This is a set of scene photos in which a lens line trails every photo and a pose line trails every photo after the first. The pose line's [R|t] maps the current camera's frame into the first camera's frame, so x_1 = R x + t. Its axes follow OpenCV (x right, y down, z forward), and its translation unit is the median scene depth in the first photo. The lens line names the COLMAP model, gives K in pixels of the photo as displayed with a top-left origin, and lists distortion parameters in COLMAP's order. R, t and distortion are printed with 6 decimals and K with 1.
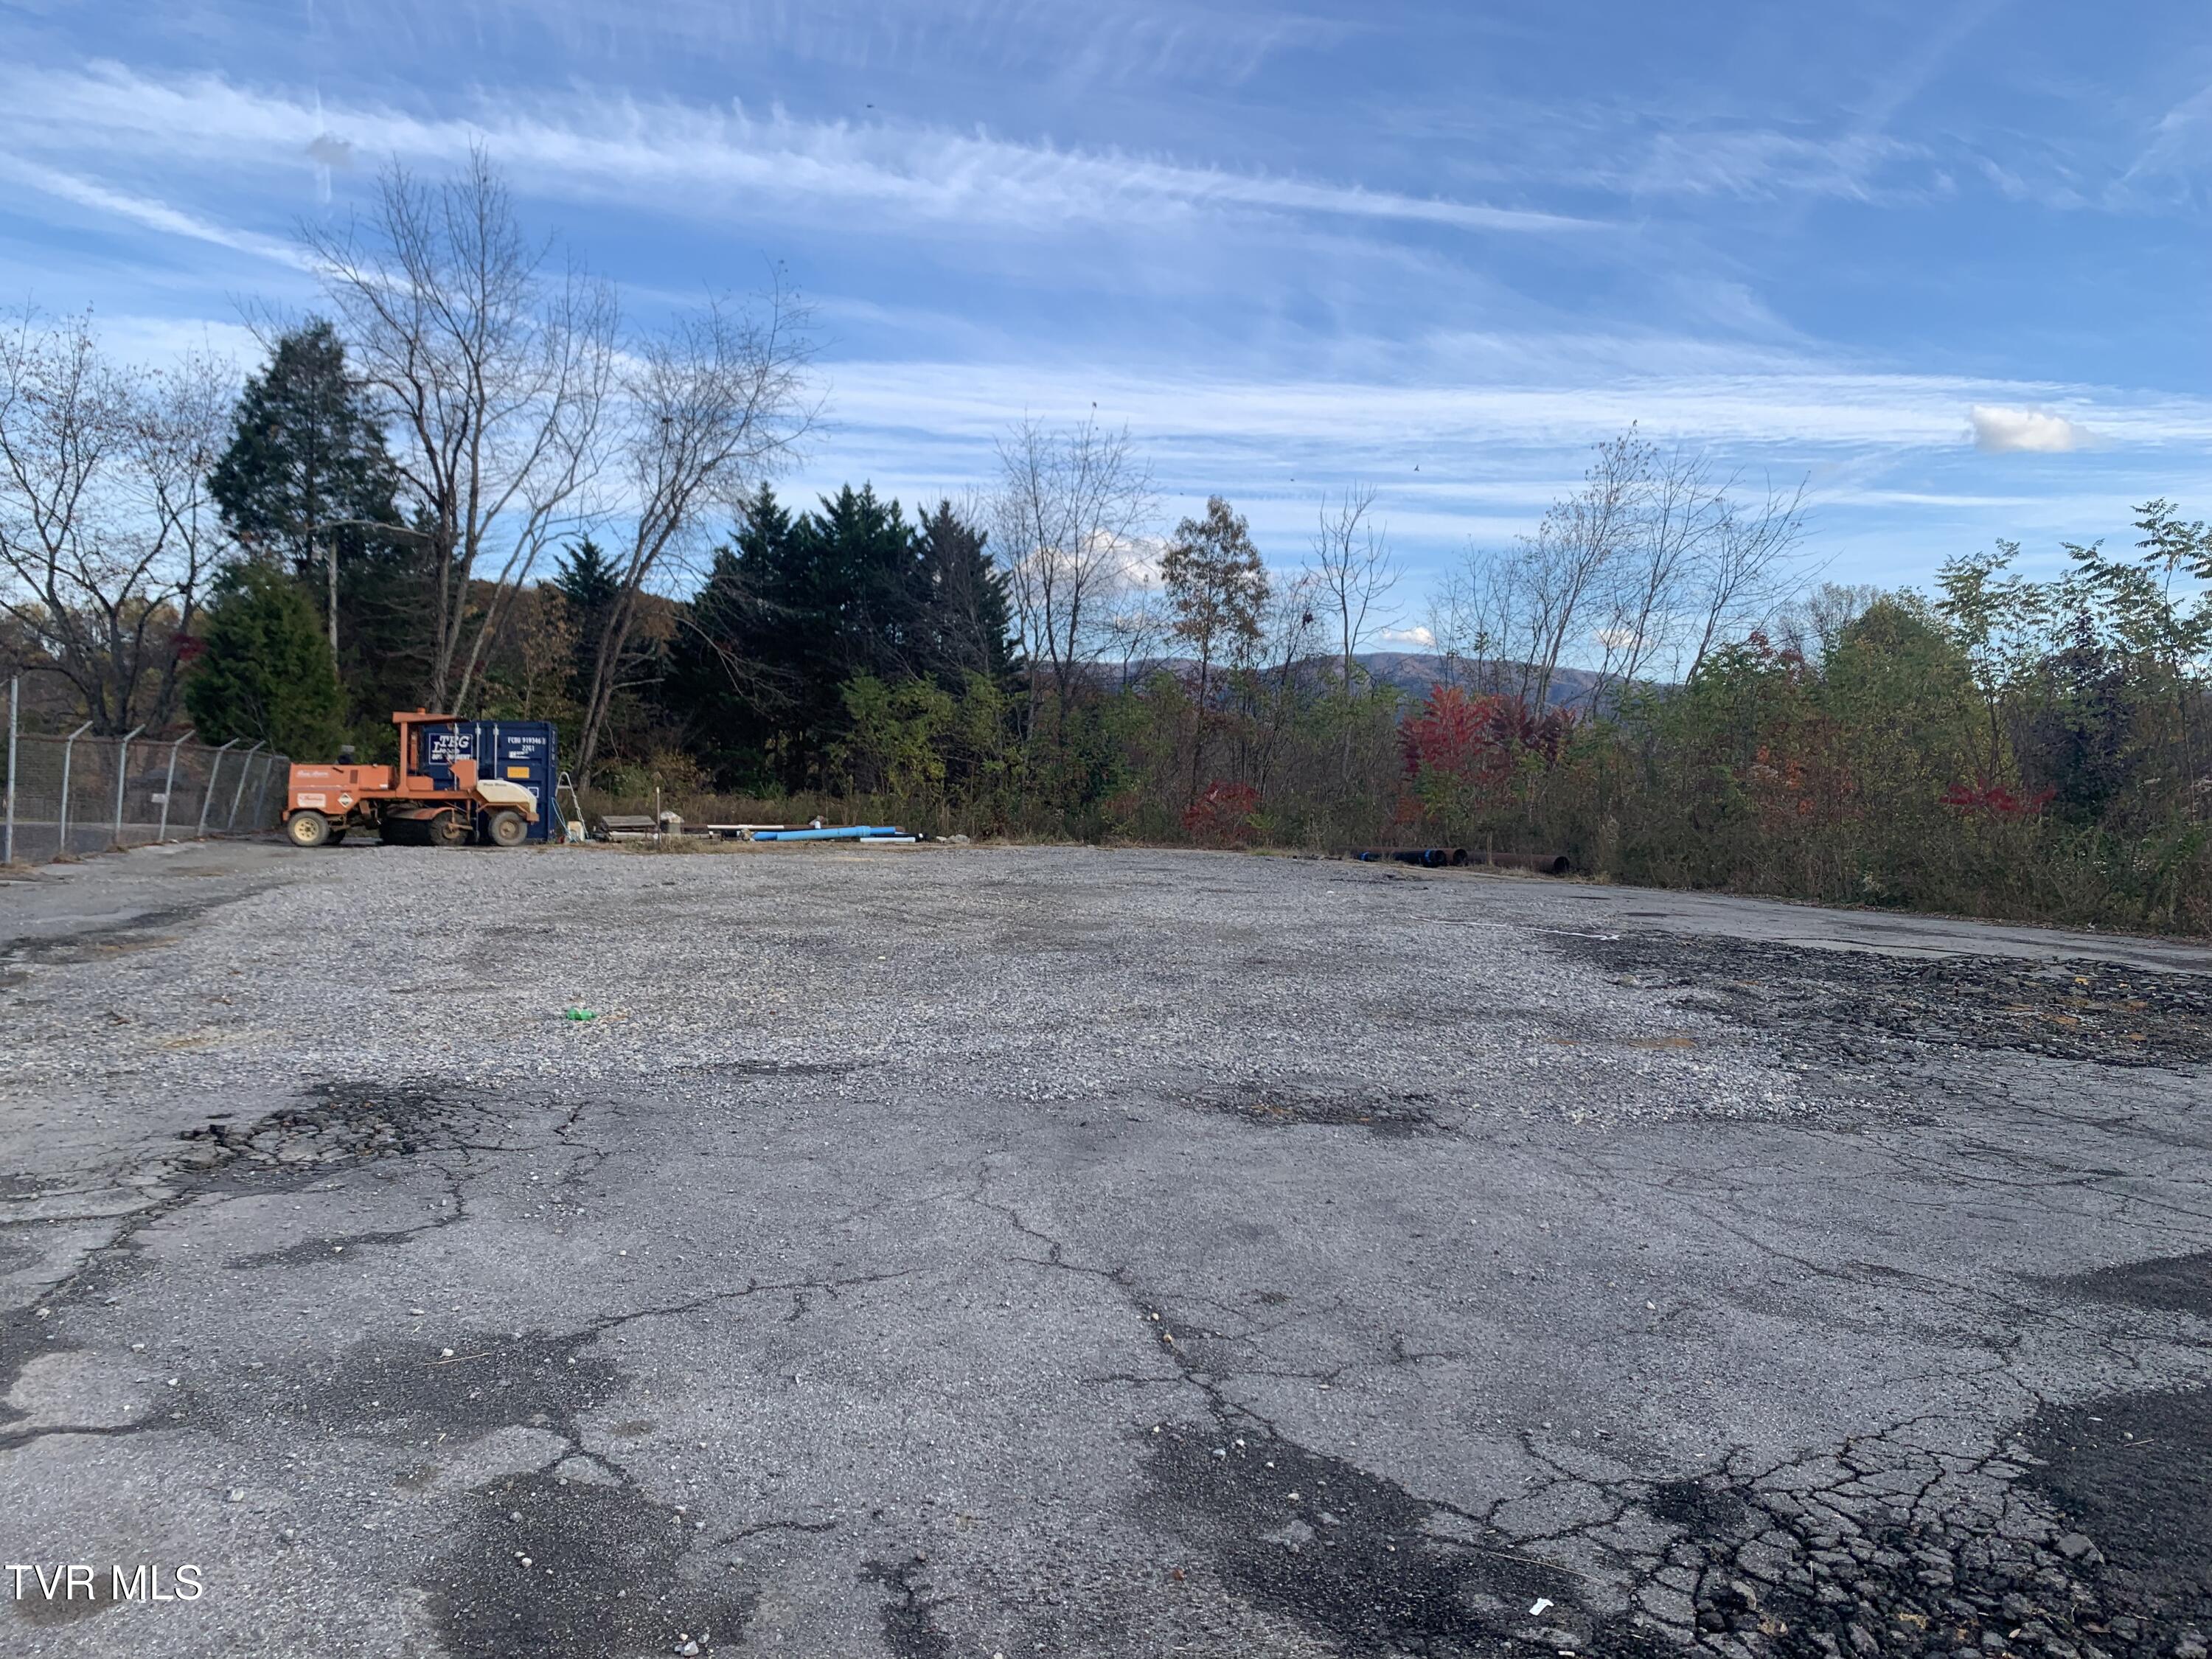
lens RADIAL K [[1683.8, 0, 1106.0], [0, 1683.8, 829.5], [0, 0, 1]] dist [0.066122, -0.135336]
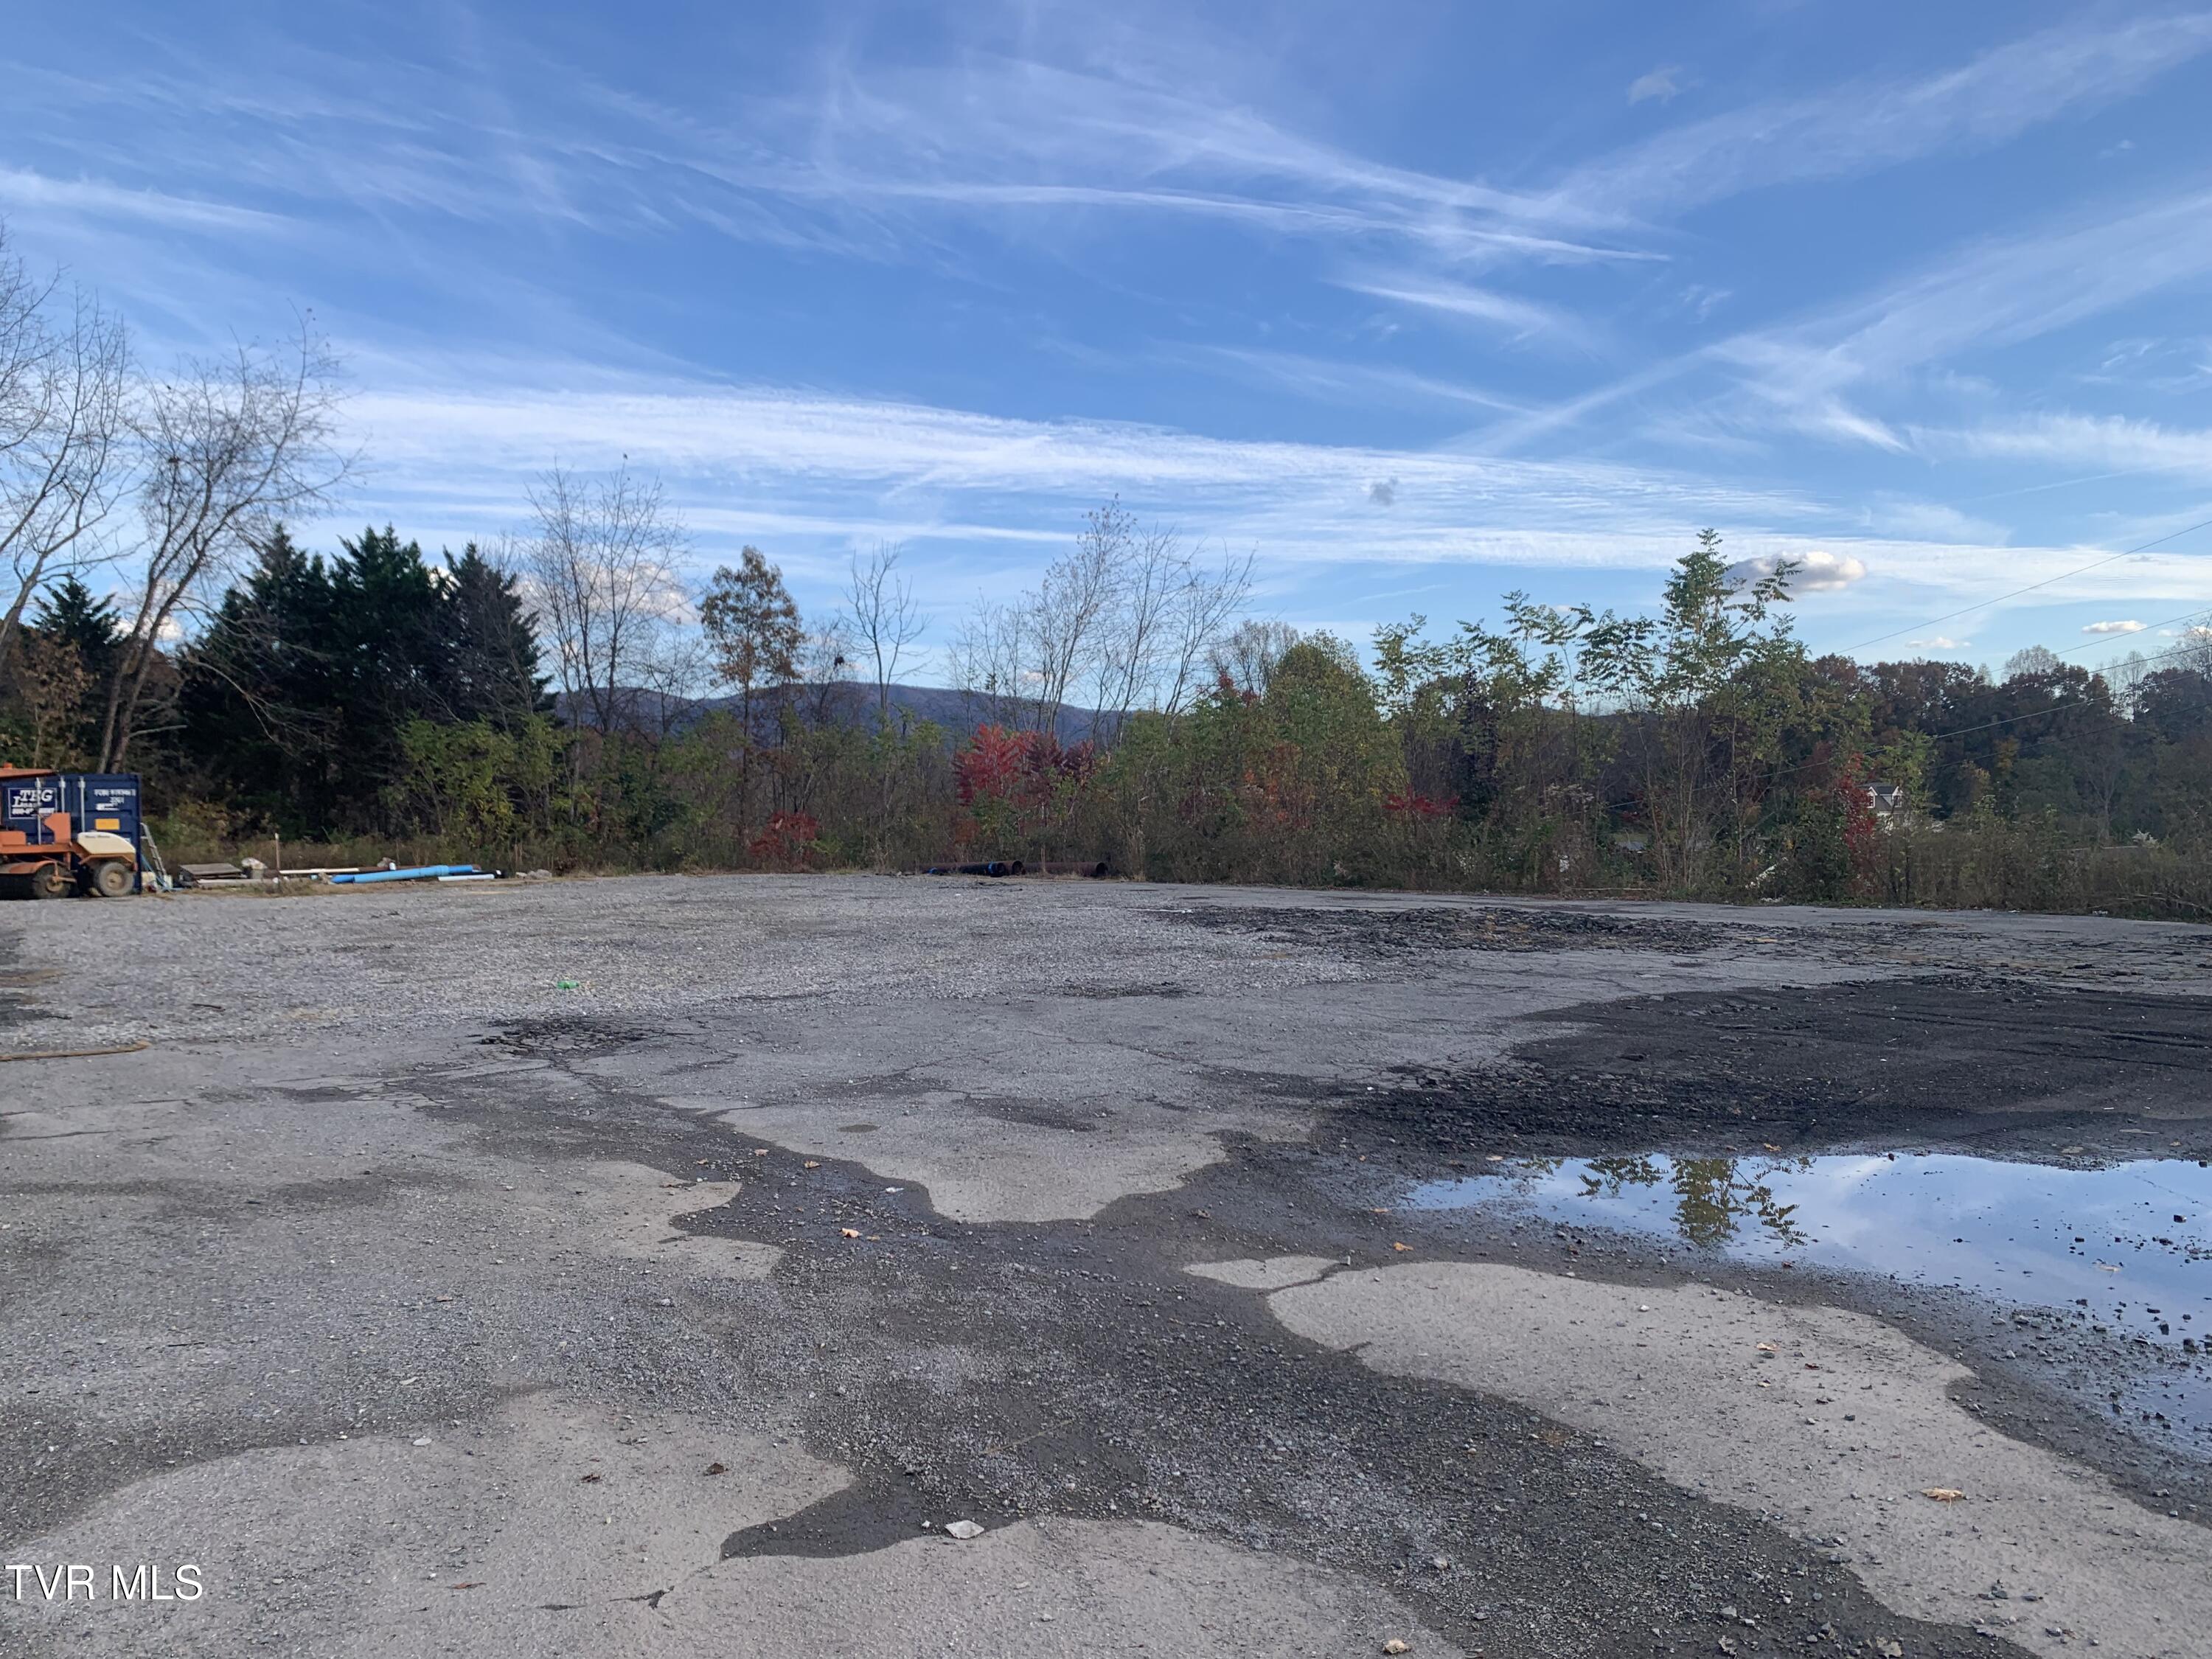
lens RADIAL K [[1698.8, 0, 1157.0], [0, 1698.8, 890.3], [0, 0, 1]] dist [-0.002488, -0.035884]
pose [[0.938506, -0.047394, 0.341996, -0.079930], [0.040862, 0.998819, 0.026284, 0.003518], [-0.342837, -0.010693, 0.939334, -0.118221]]
